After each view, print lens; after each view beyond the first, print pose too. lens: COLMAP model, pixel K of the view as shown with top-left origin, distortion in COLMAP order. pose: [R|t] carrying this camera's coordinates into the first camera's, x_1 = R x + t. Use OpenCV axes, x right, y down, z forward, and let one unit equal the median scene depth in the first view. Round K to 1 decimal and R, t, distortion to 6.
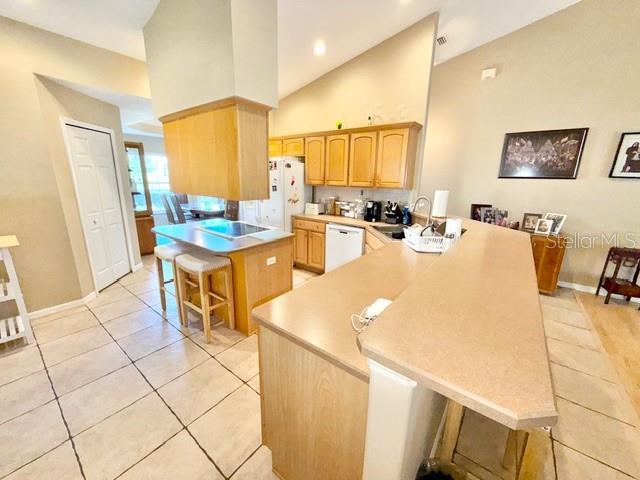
lens RADIAL K [[256.7, 0, 316.8], [0, 256.7, 239.8], [0, 0, 1]] dist [-0.002387, -0.000344]
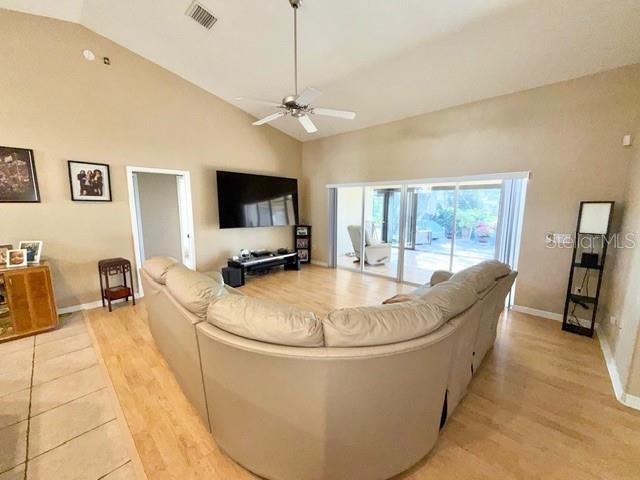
lens RADIAL K [[256.7, 0, 319.3], [0, 256.7, 240.0], [0, 0, 1]] dist [-0.002387, -0.000344]
pose [[0.098913, -0.159084, 0.982297, 0.165498], [0.233280, 0.963337, 0.132523, 0.012785], [-0.967366, 0.216042, 0.132398, -0.096295]]
